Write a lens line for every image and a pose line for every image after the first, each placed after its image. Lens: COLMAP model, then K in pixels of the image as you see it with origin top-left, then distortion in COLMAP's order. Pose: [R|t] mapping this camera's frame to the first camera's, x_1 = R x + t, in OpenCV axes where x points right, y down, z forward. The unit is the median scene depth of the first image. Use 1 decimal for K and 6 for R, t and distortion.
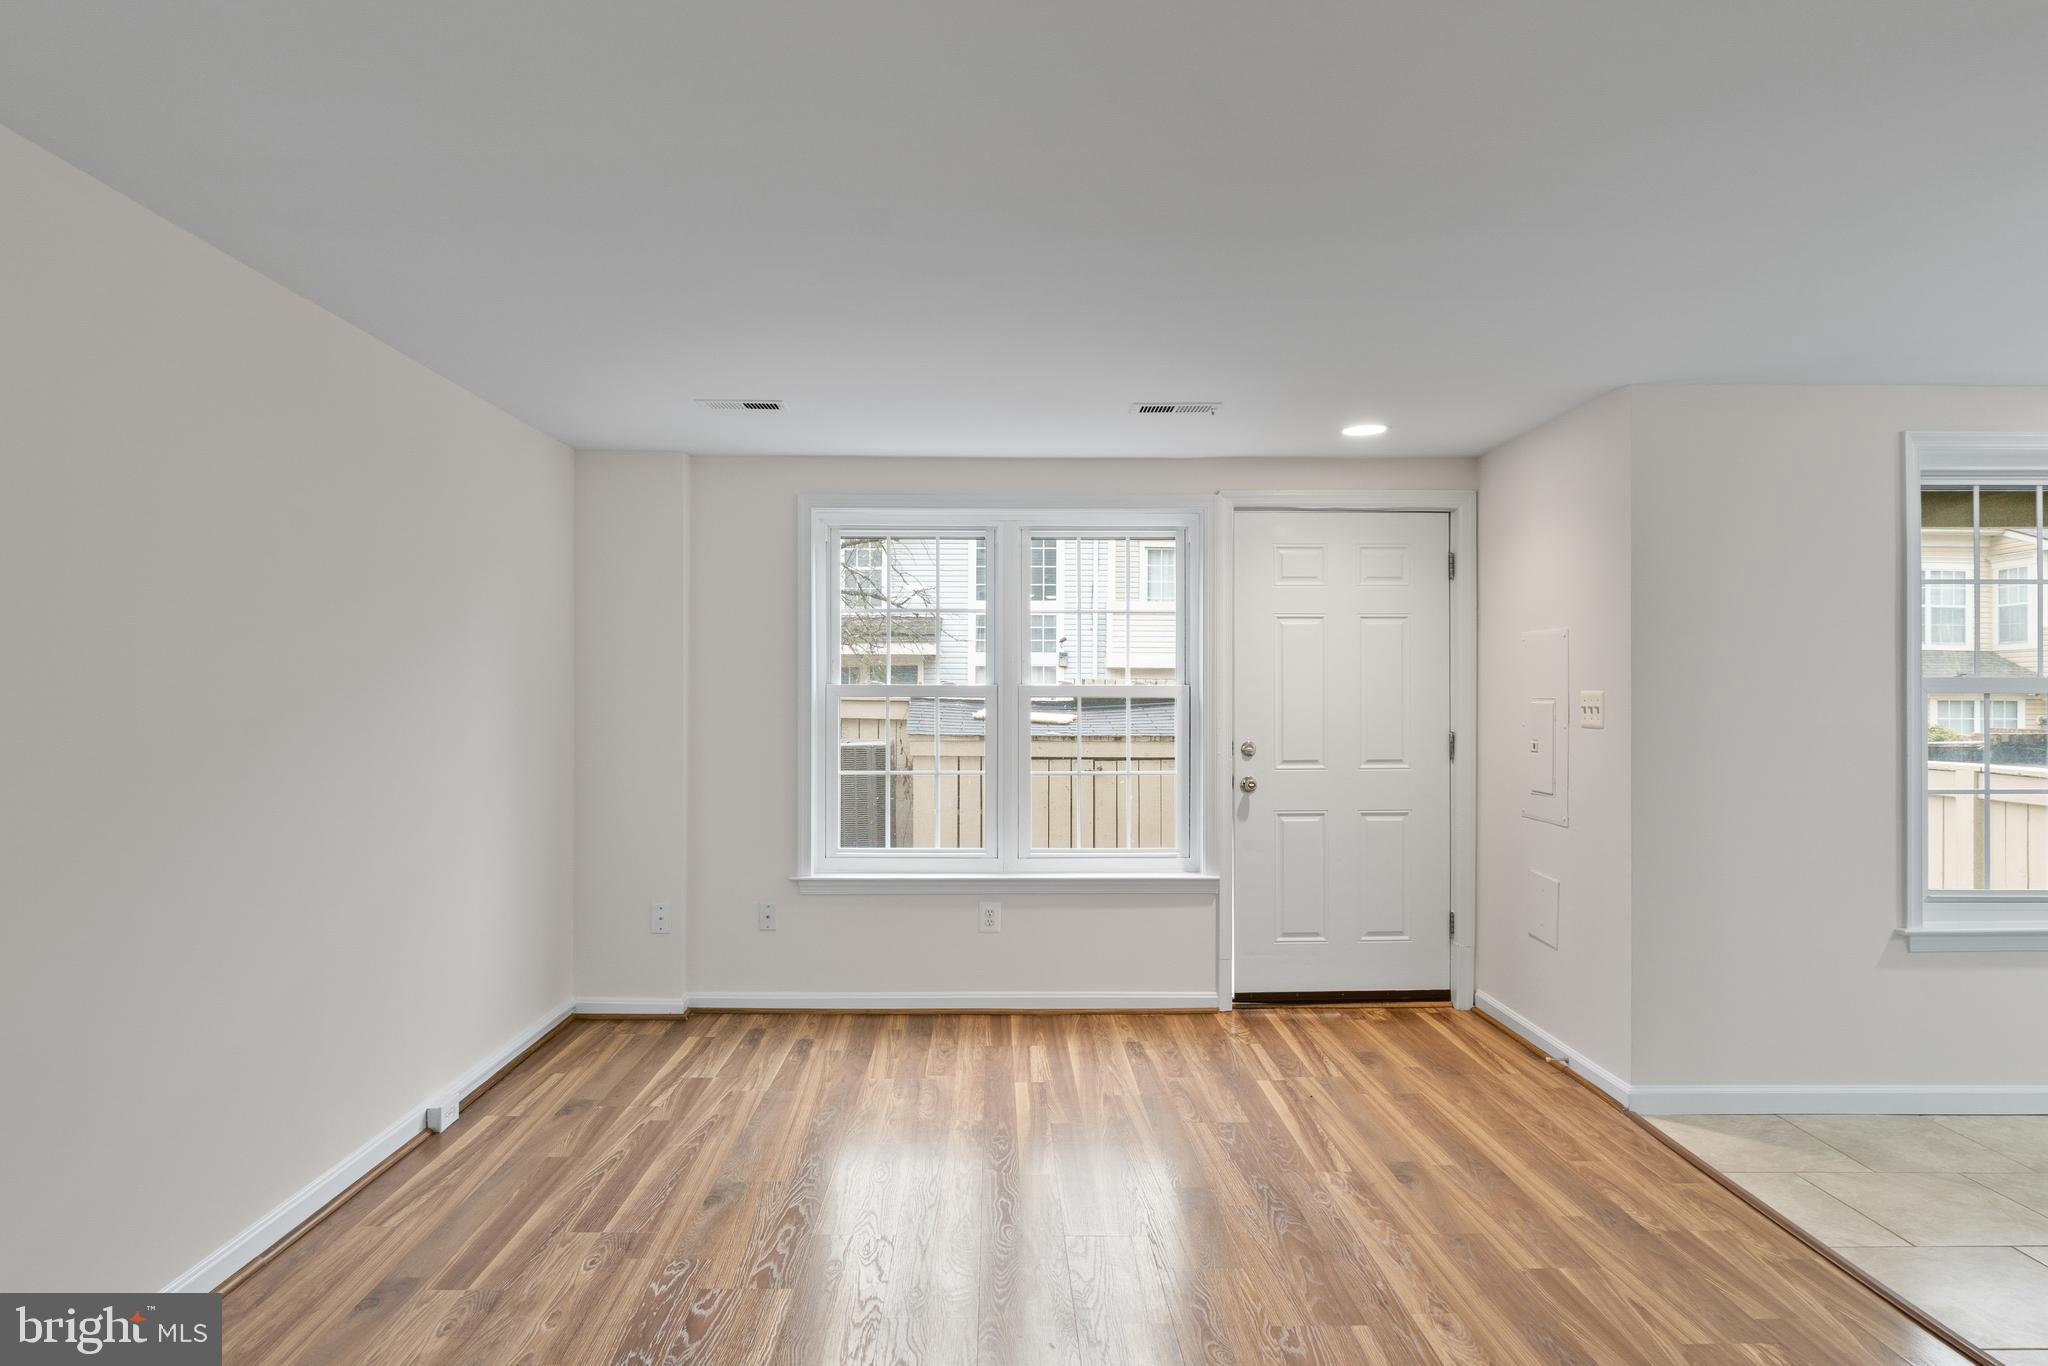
lens RADIAL K [[1236.5, 0, 1009.8], [0, 1236.5, 678.5], [0, 0, 1]] dist [0.000505, -0.002187]
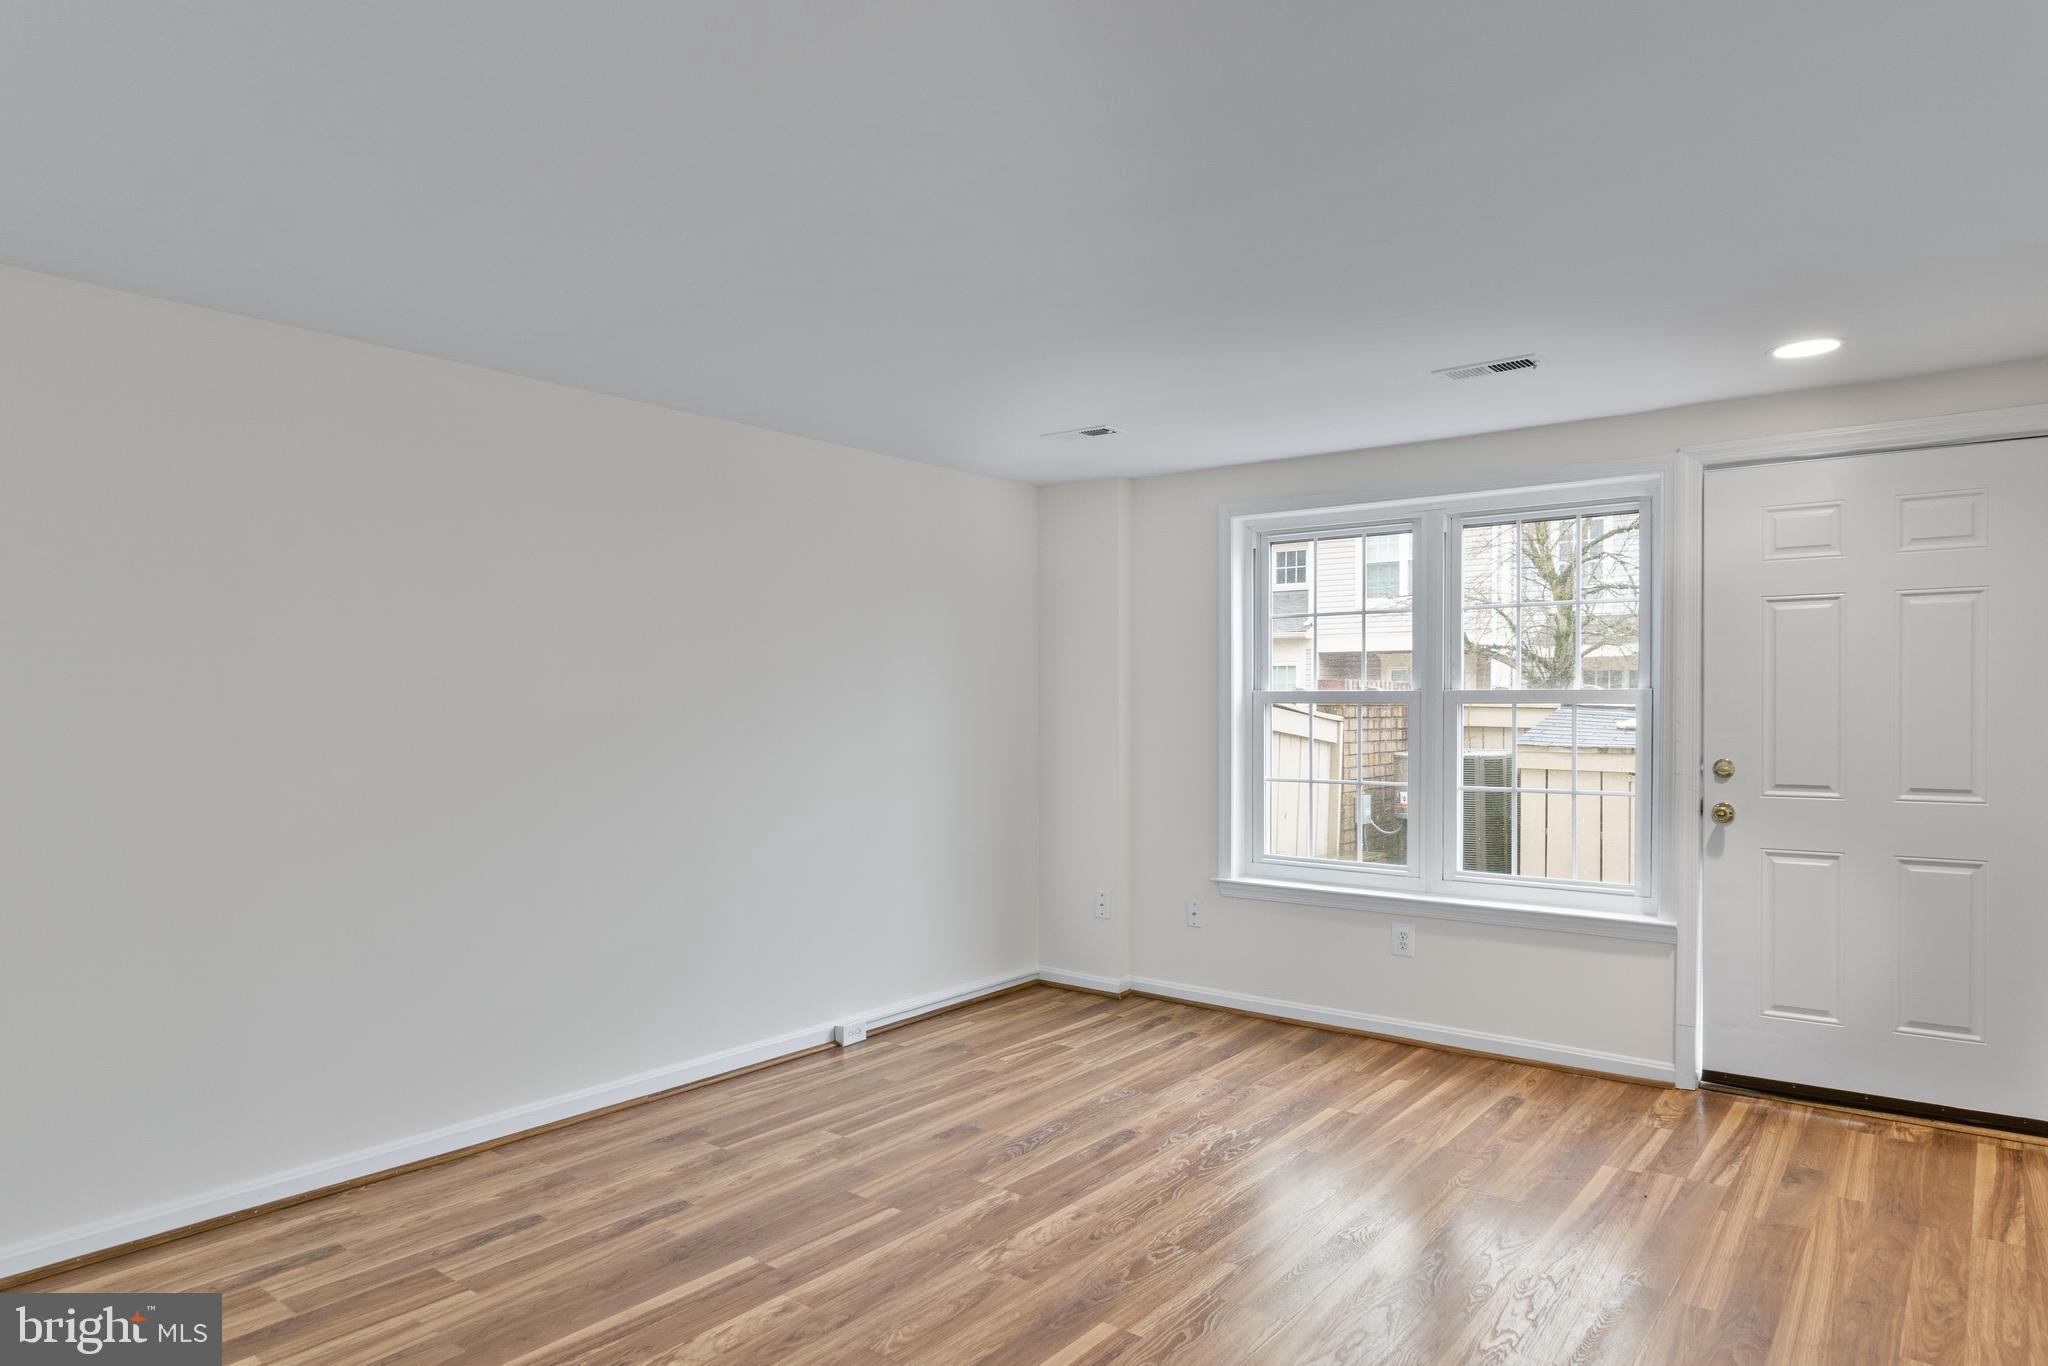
lens RADIAL K [[1251.4, 0, 1014.6], [0, 1251.4, 715.6], [0, 0, 1]] dist [0.002403, -0.000236]
pose [[0.771893, 0.004615, -0.635735, 0.379110], [0.011500, 0.999709, 0.021220, 0.000509], [0.635648, -0.023690, 0.771615, 0.094319]]
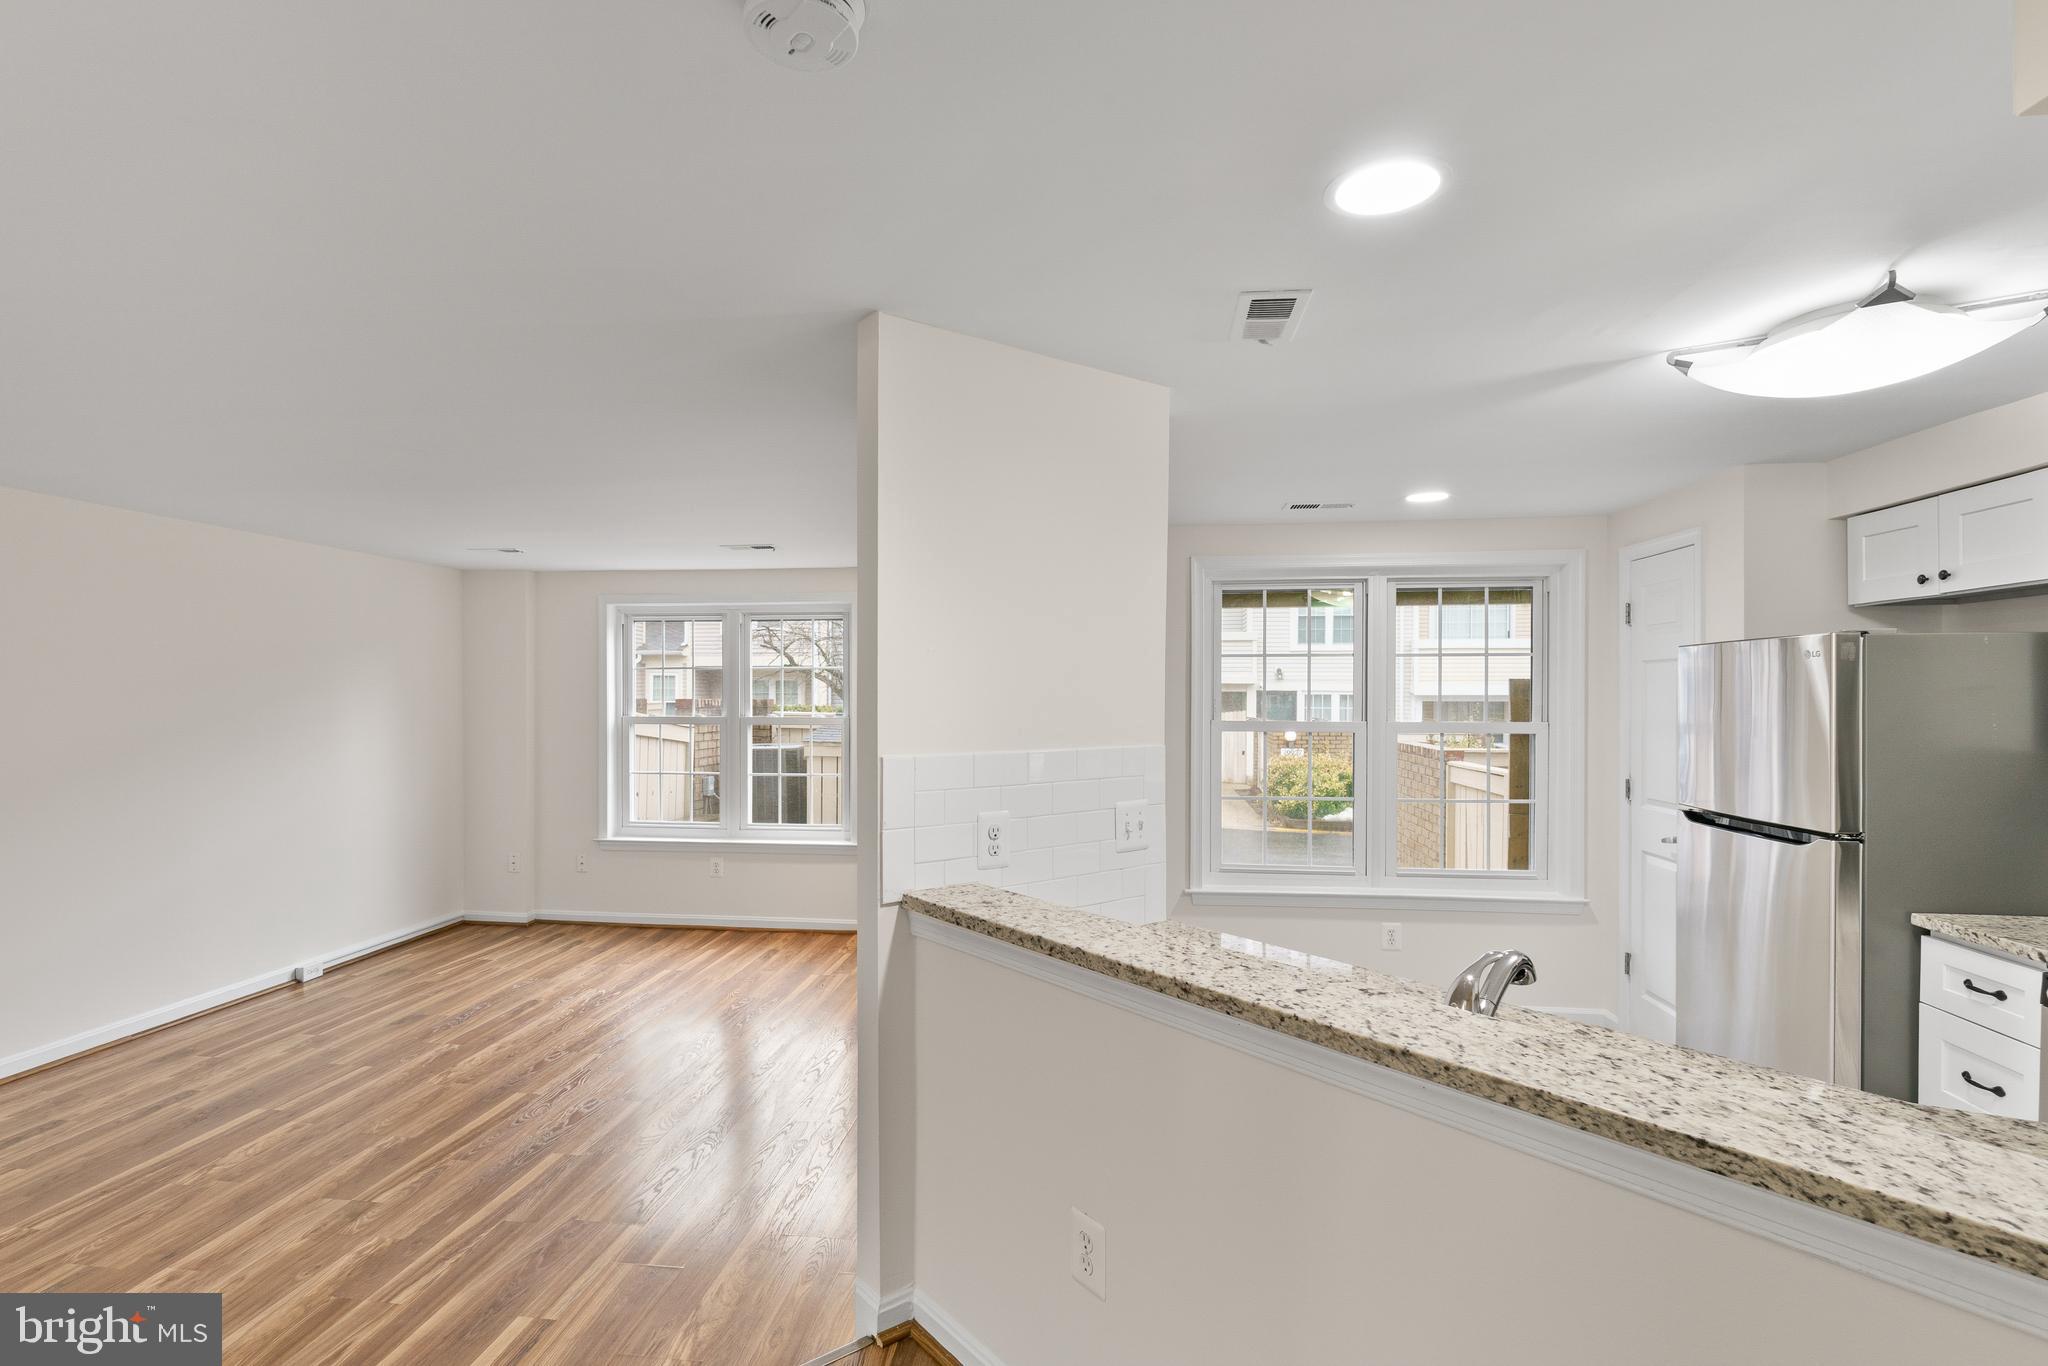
lens RADIAL K [[968.3, 0, 1014.4], [0, 968.3, 696.5], [0, 0, 1]] dist [-0.009595, 0.000787]
pose [[0.990430, -0.001156, -0.138010, 0.553215], [0.003393, 0.999867, 0.015979, -0.041722], [0.137973, -0.016294, 0.990302, -0.154990]]
